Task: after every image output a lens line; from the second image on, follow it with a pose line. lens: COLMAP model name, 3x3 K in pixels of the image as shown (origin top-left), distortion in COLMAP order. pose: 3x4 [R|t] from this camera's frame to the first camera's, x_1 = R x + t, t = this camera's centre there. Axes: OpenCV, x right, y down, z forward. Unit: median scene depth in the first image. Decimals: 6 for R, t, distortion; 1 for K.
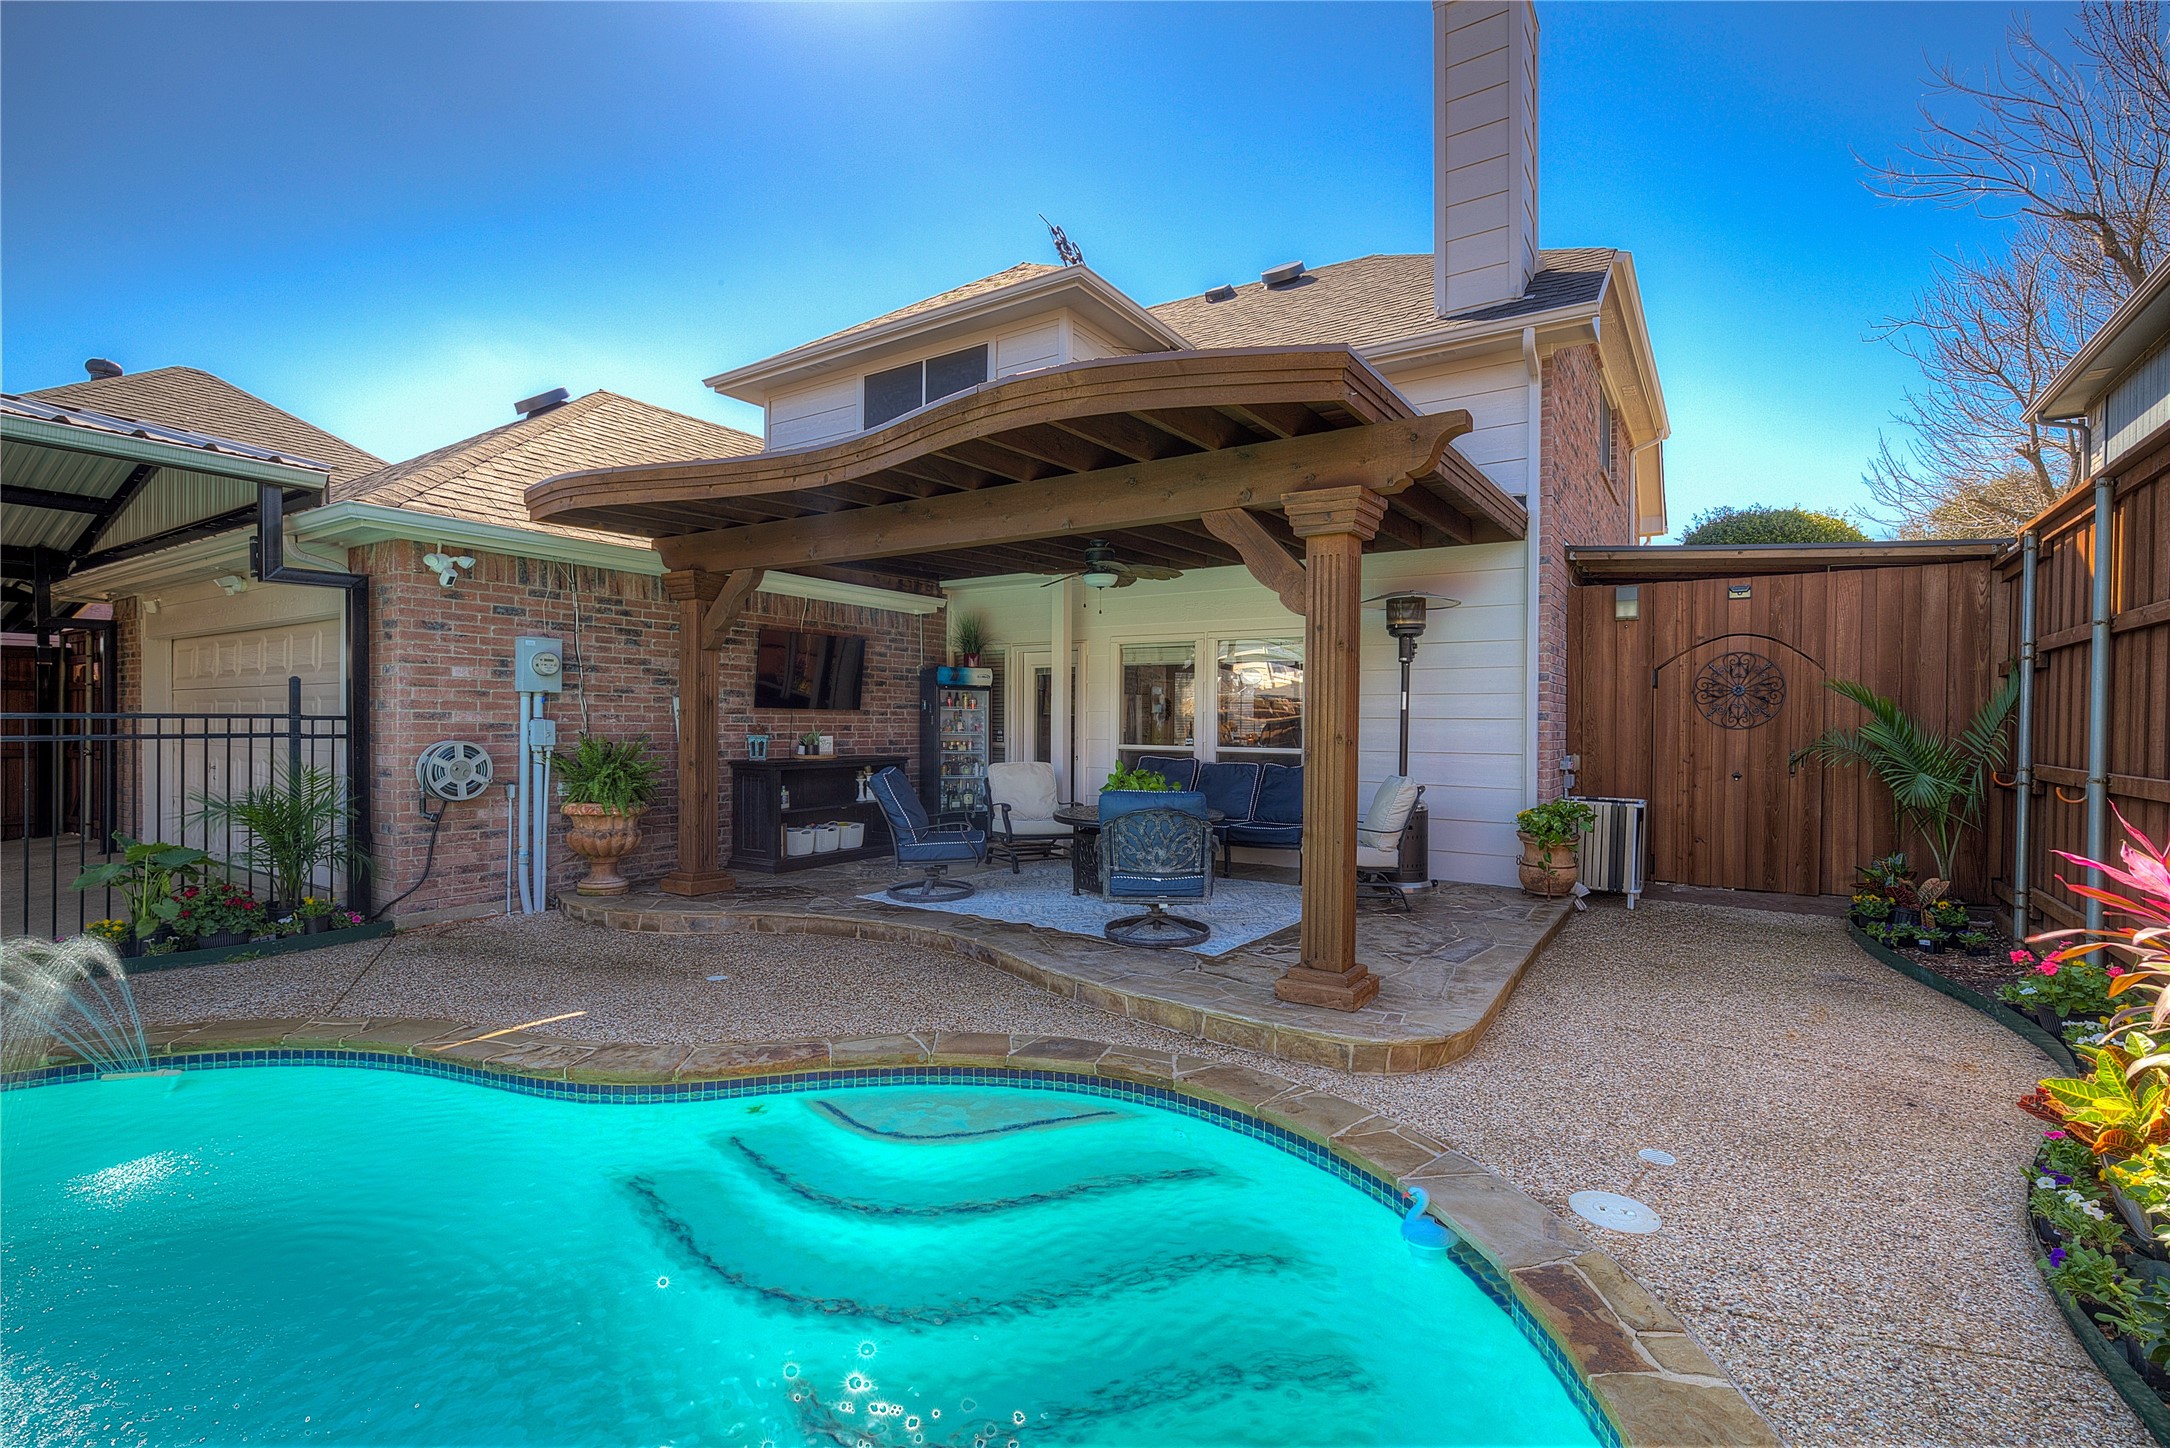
lens RADIAL K [[993.4, 0, 1085.0], [0, 993.4, 724.0], [0, 0, 1]] dist [0.004410, 0.001224]
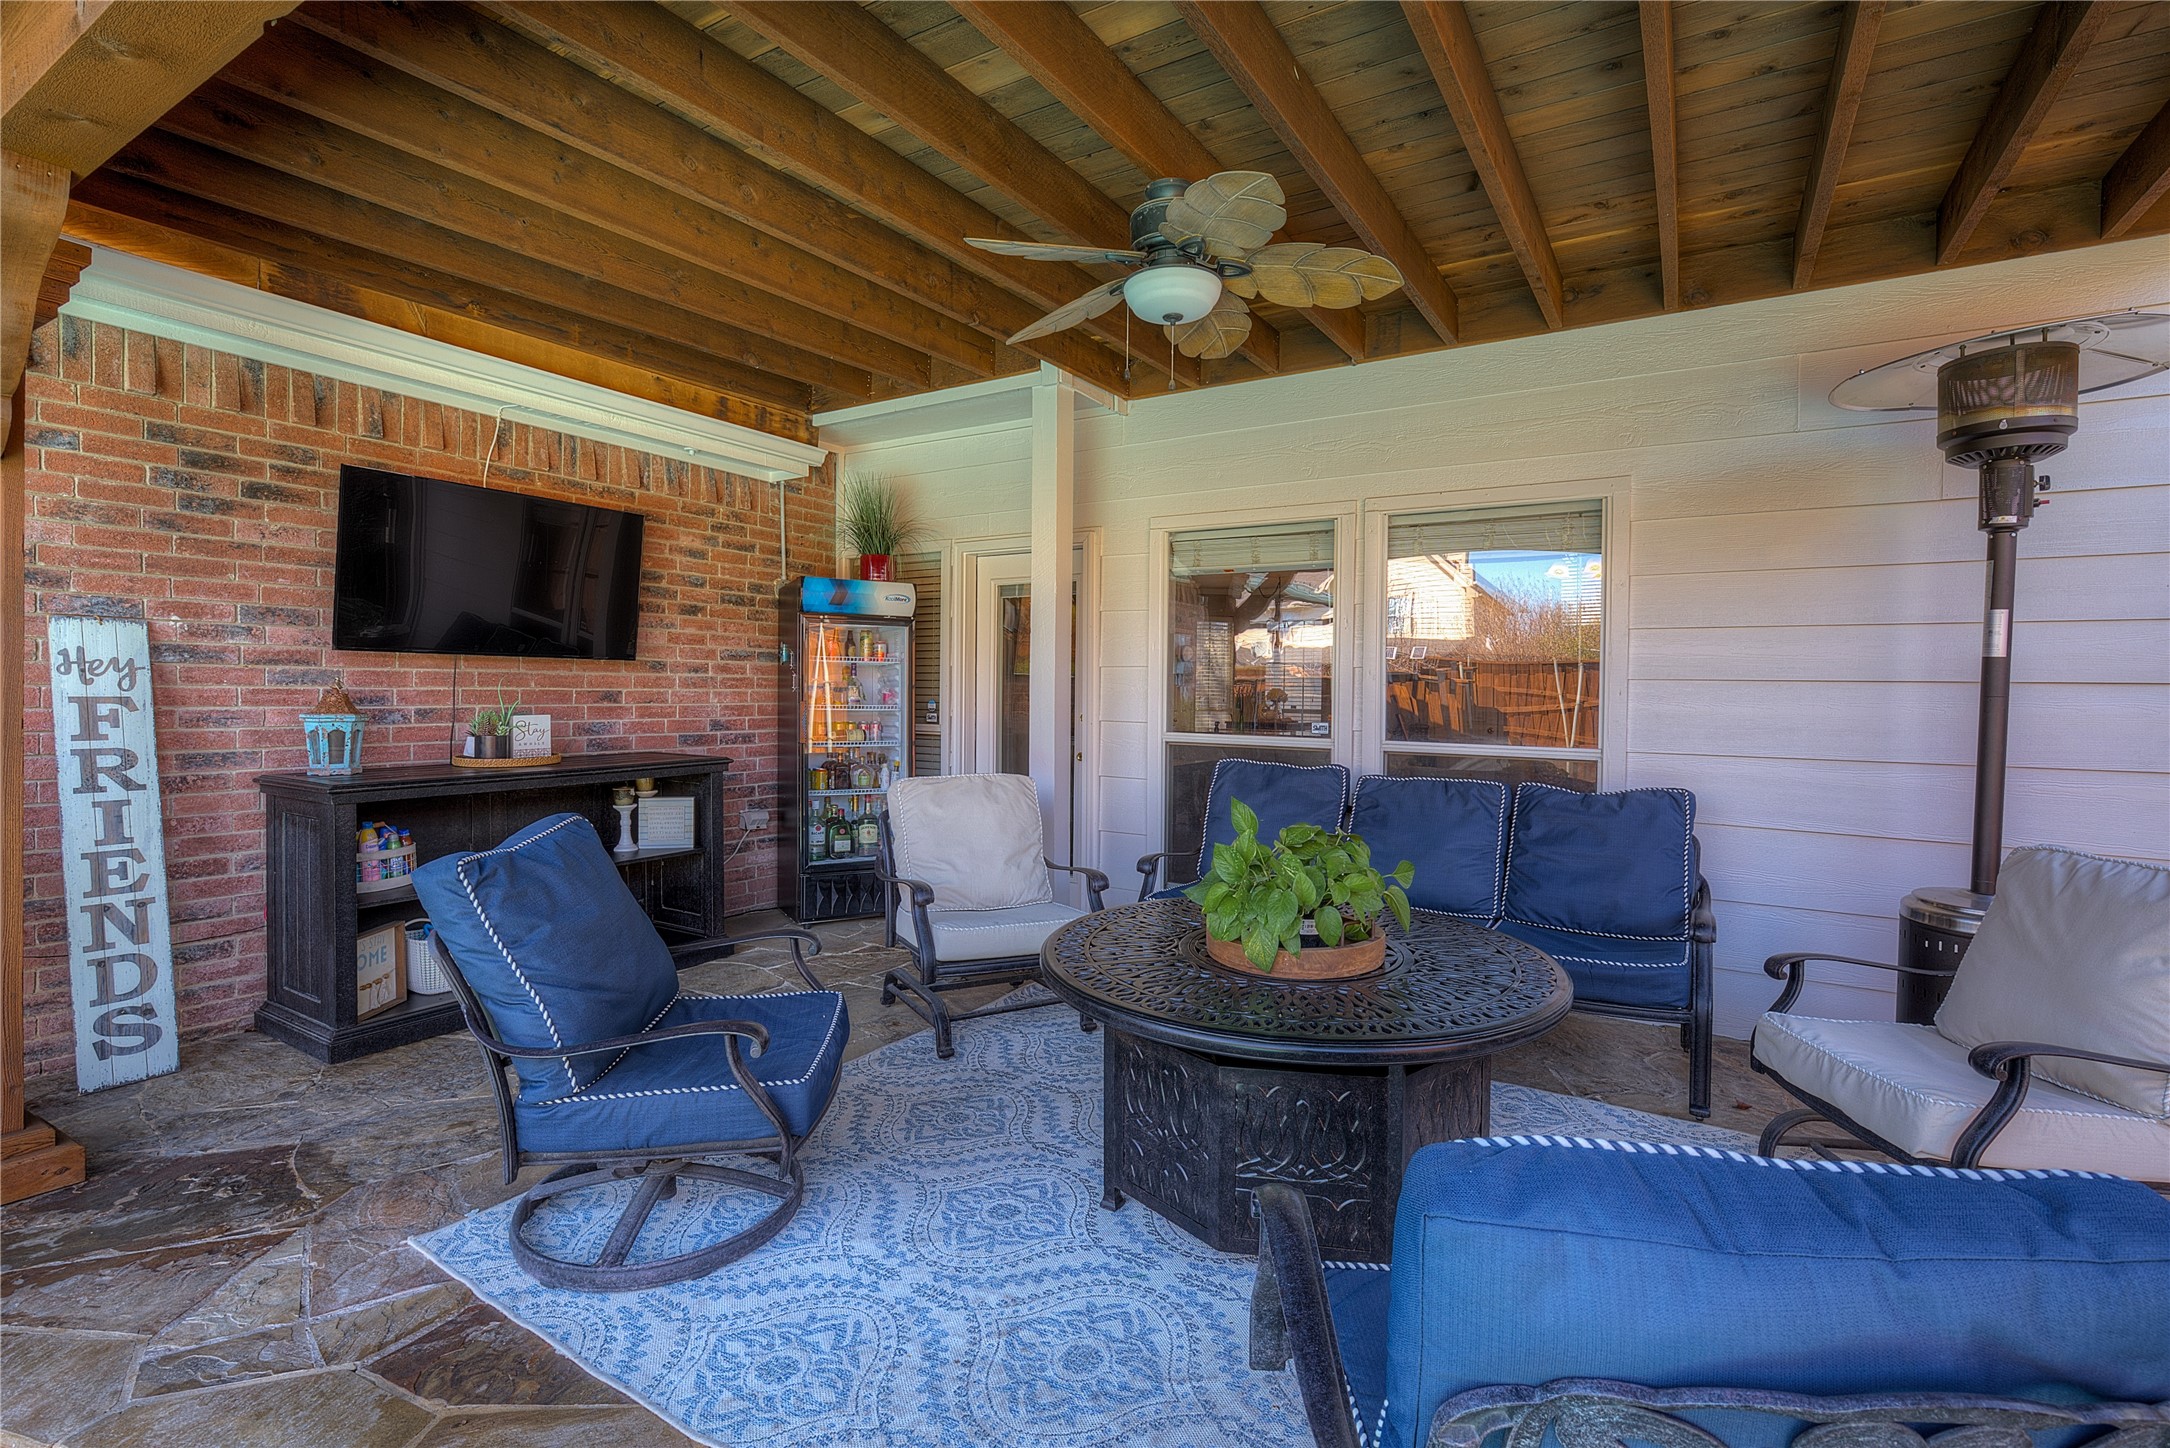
lens RADIAL K [[987.6, 0, 1062.4], [0, 987.6, 694.4], [0, 0, 1]] dist [-0.000233, 0.000104]
pose [[0.999929, 0.005123, 0.010791, -0.026078], [-0.005162, 0.999980, 0.003600, -0.000268], [-0.010772, -0.003655, 0.999935, 0.582497]]
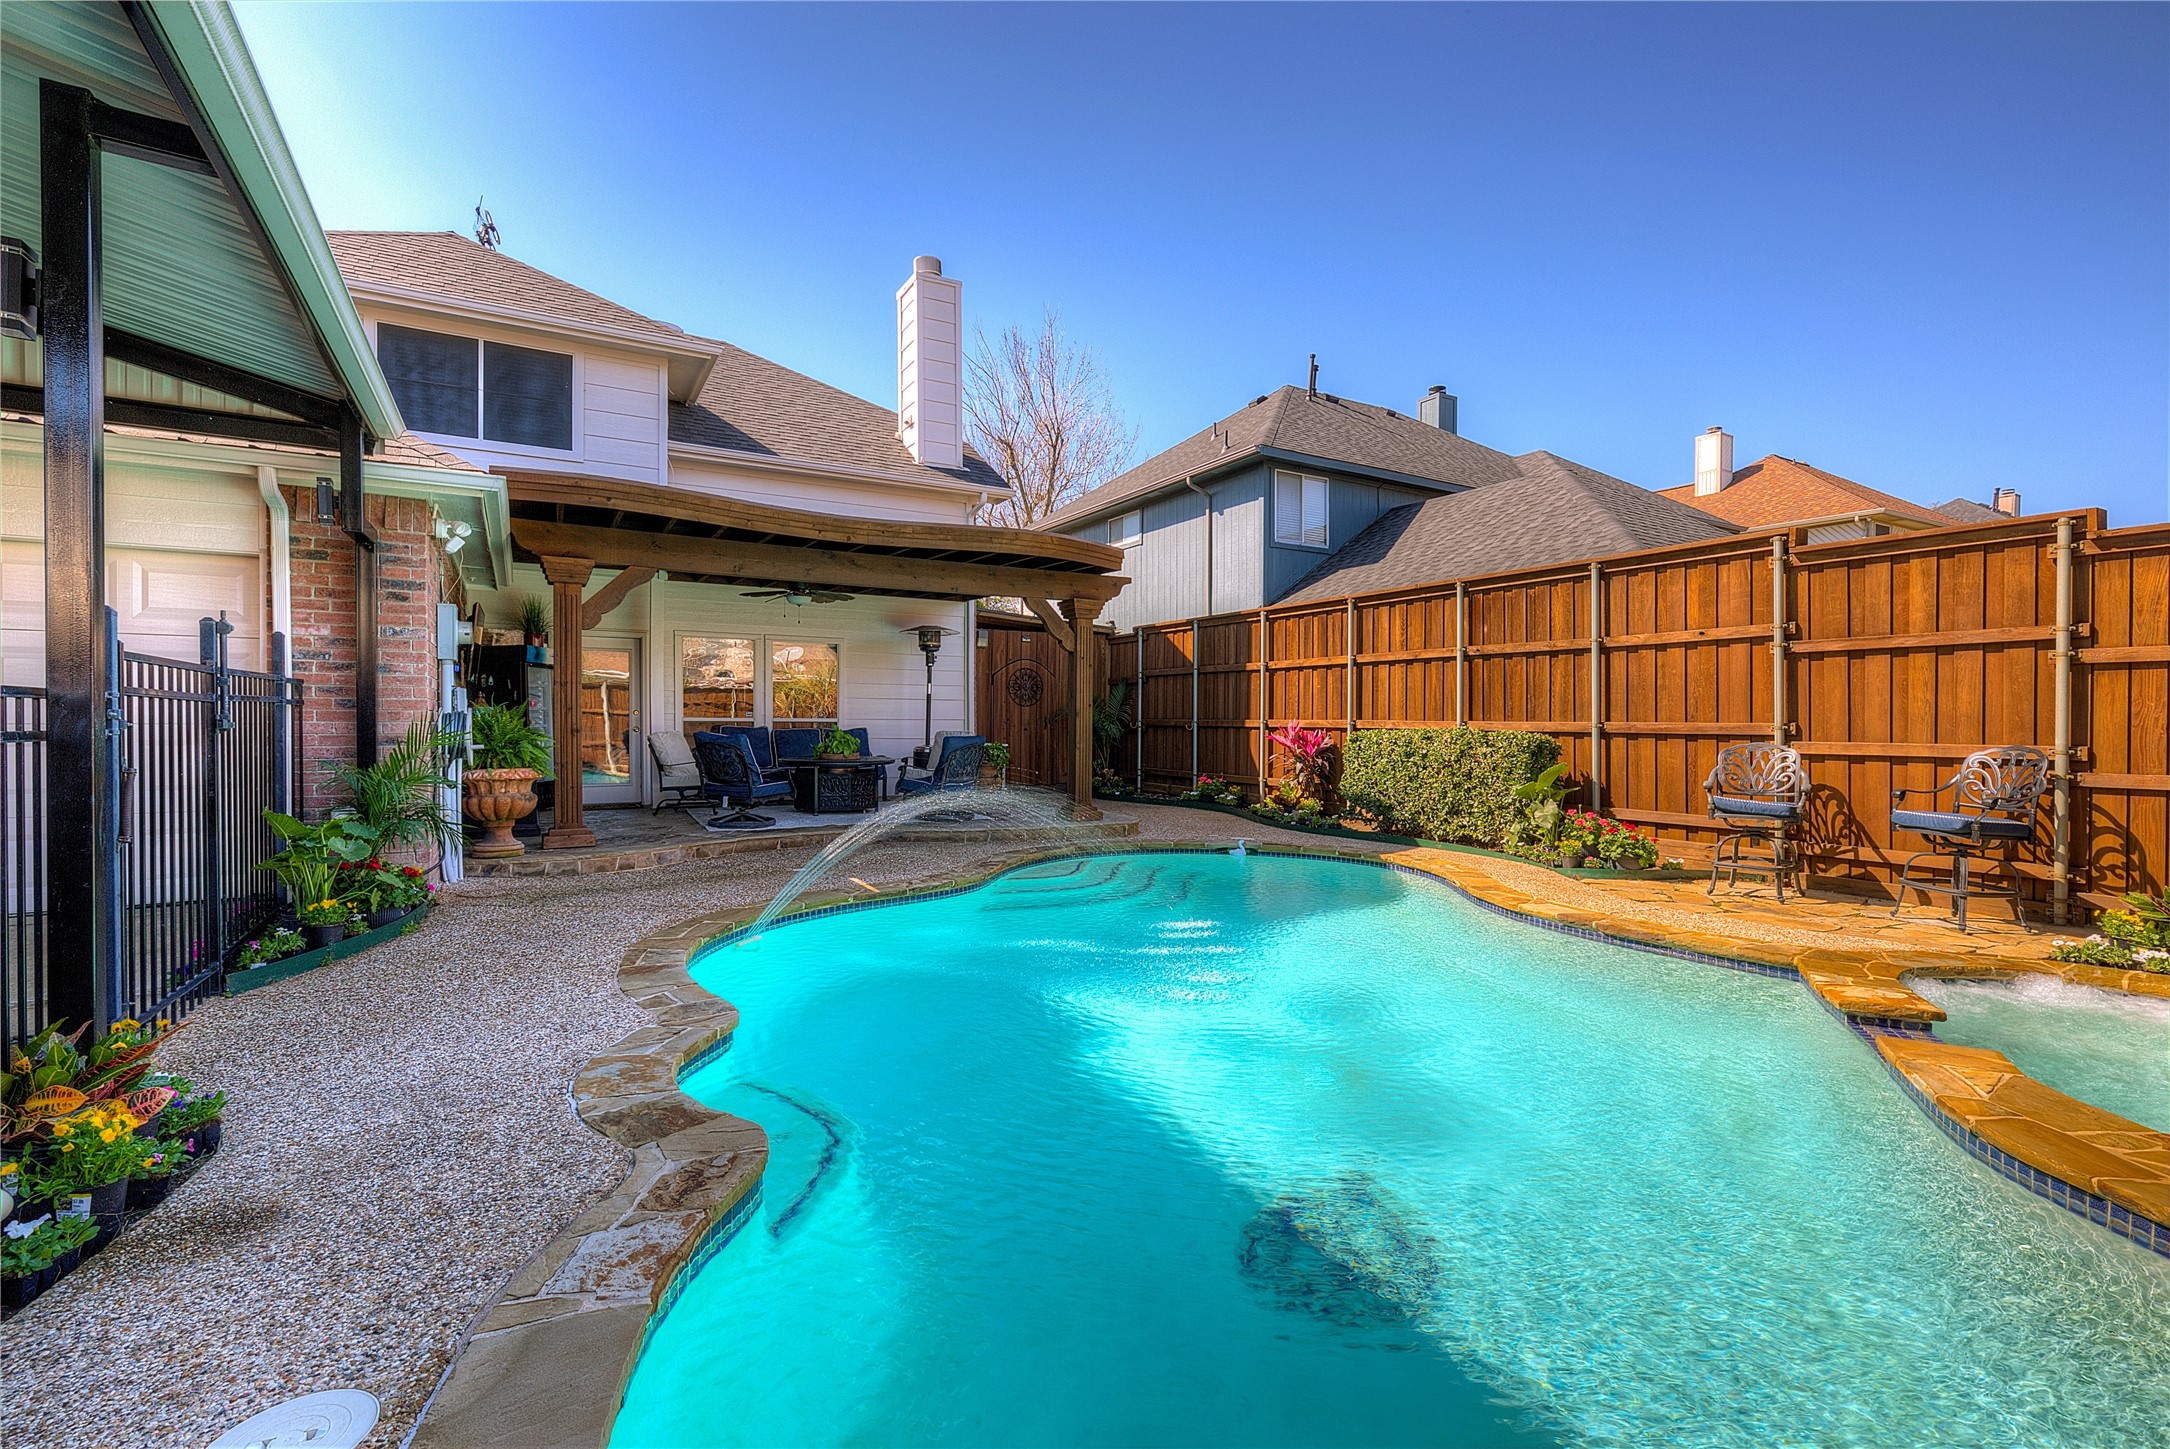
lens RADIAL K [[999.6, 0, 1145.6], [0, 999.6, 725.8], [0, 0, 1]] dist [0.000247, -0.000008]
pose [[0.409382, -0.011887, 0.912285, -0.996895], [0.001731, 0.999923, 0.012252, 0.018077], [-0.912361, -0.003436, 0.409372, -0.034961]]
